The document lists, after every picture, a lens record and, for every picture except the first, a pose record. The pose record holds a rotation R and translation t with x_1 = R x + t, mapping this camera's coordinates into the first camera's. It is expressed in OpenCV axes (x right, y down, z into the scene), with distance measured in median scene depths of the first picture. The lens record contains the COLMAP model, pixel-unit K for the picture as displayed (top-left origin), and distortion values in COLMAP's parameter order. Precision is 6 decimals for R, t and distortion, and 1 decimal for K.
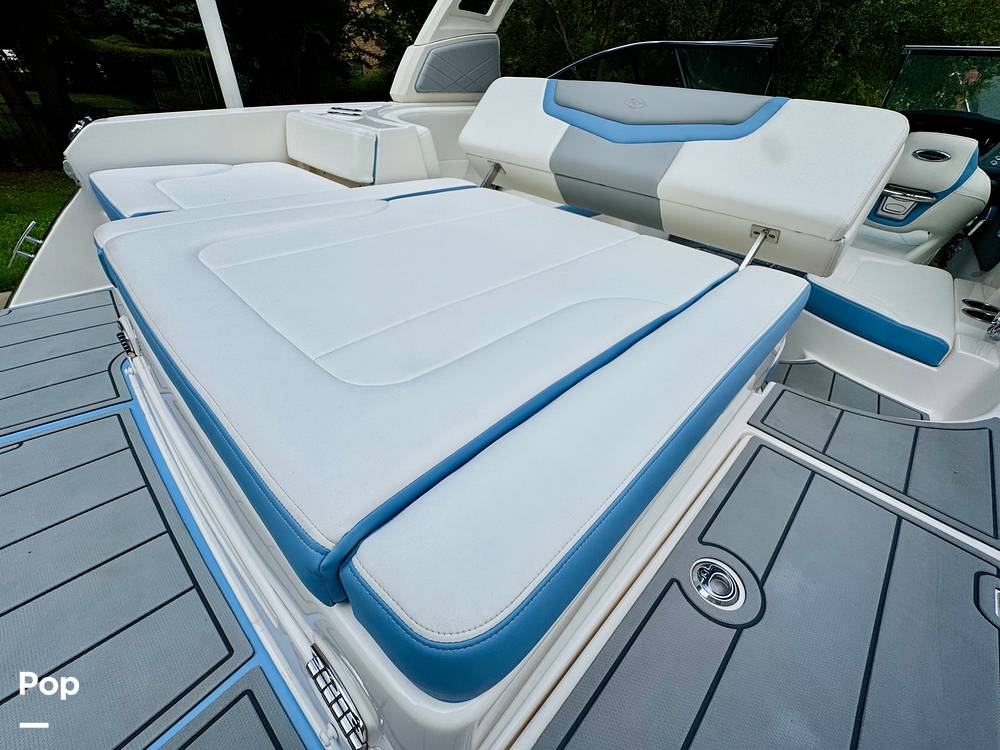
lens RADIAL K [[402.1, 0, 500.0], [0, 402.1, 375.0], [0, 0, 1]] dist [-0.002258, -0.000310]
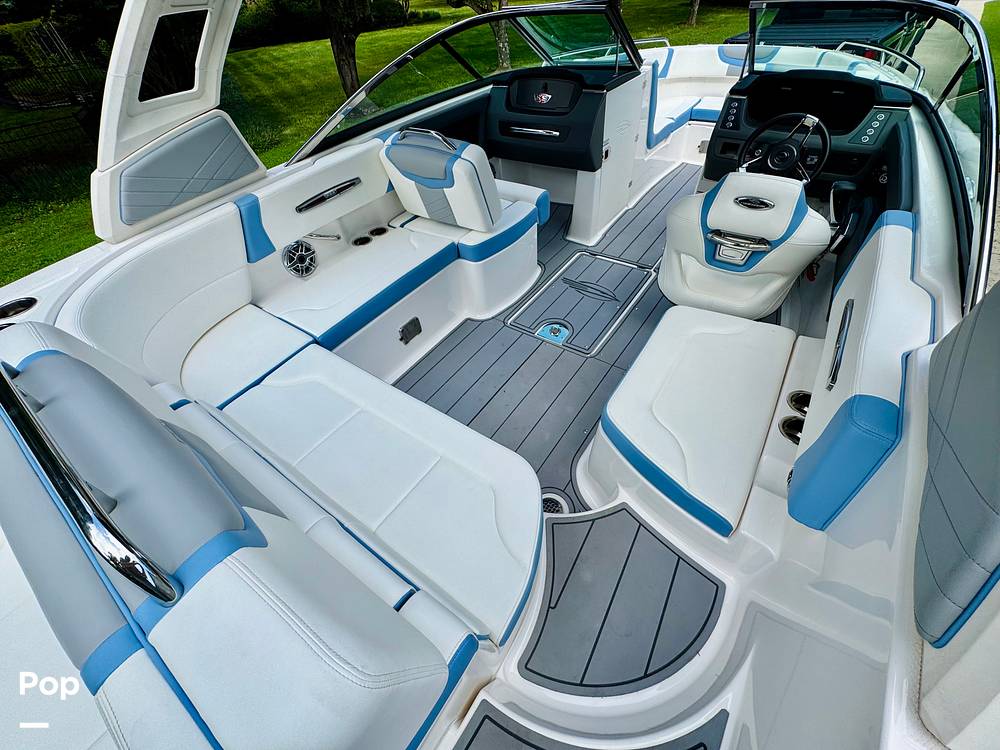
lens RADIAL K [[398.3, 0, 500.0], [0, 398.3, 375.0], [0, 0, 1]] dist [-0.000233, -0.000514]
pose [[0.978998, -0.203871, 0.000024, 0.569789], [0.200801, 0.964276, 0.172773, -0.515131], [-0.035247, -0.169140, 0.984962, 0.188083]]
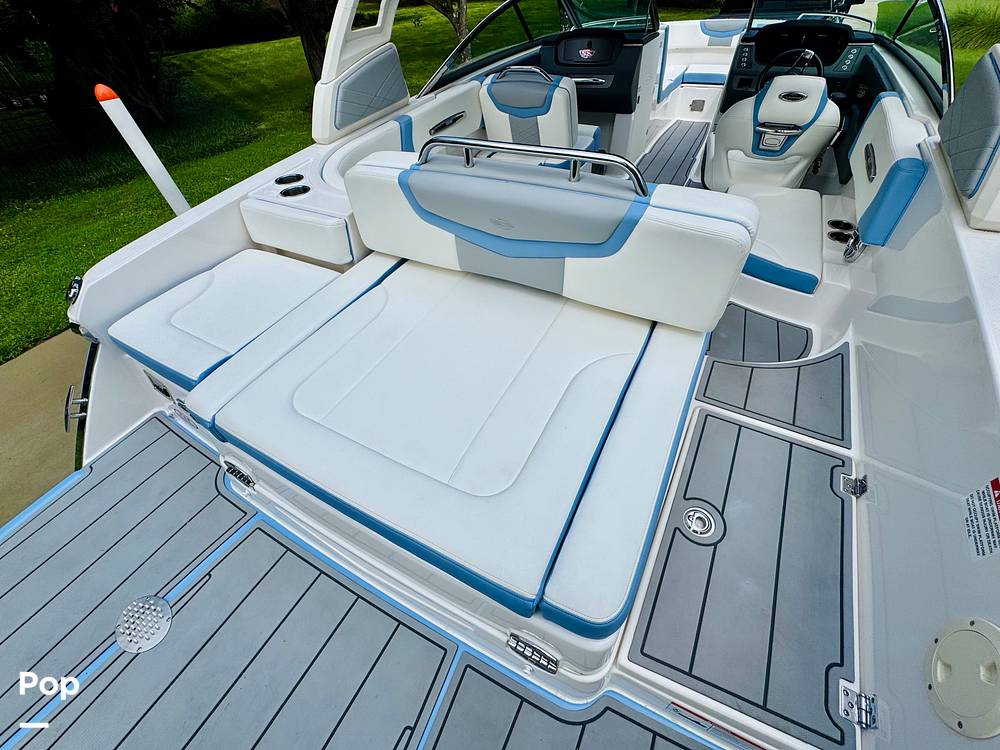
lens RADIAL K [[398.3, 0, 500.0], [0, 398.3, 375.0], [0, 0, 1]] dist [-0.000233, -0.000514]
pose [[0.955072, -0.283159, 0.087509, -0.098699], [0.263428, 0.946354, 0.187134, -0.245113], [-0.135803, -0.155674, 0.978429, -0.183776]]
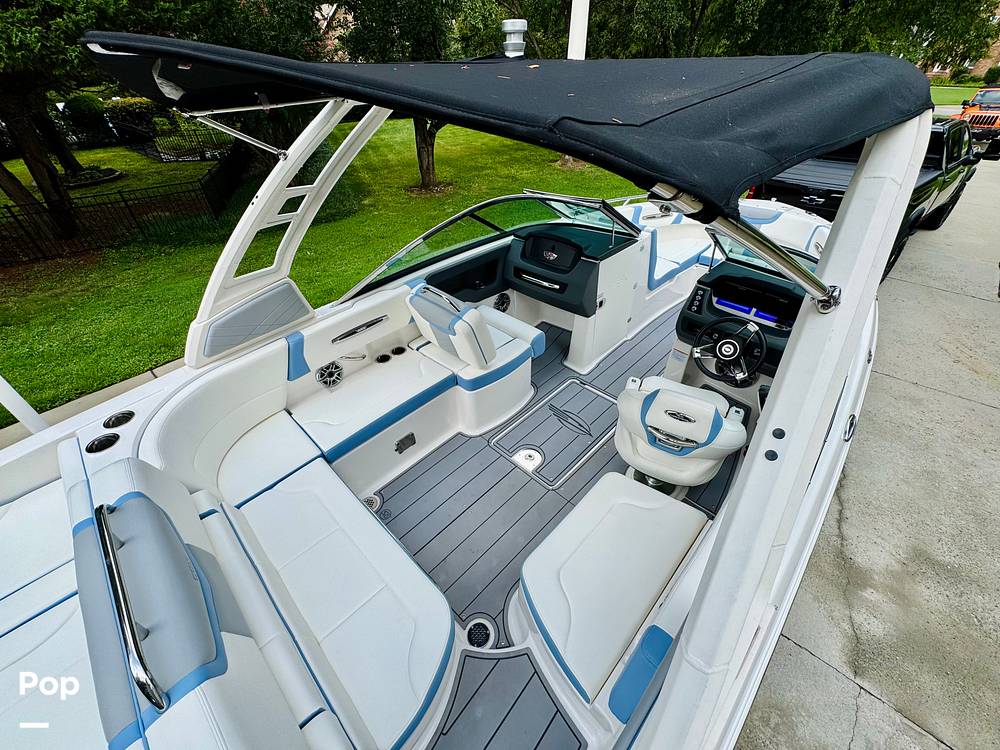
lens RADIAL K [[399.7, 0, 500.0], [0, 399.7, 375.0], [0, 0, 1]] dist [-0.001934, -0.000269]
pose [[0.994317, -0.074008, -0.076524, 0.838886], [0.076963, 0.996369, 0.036418, -0.802368], [0.073550, -0.042101, 0.996402, -0.035020]]
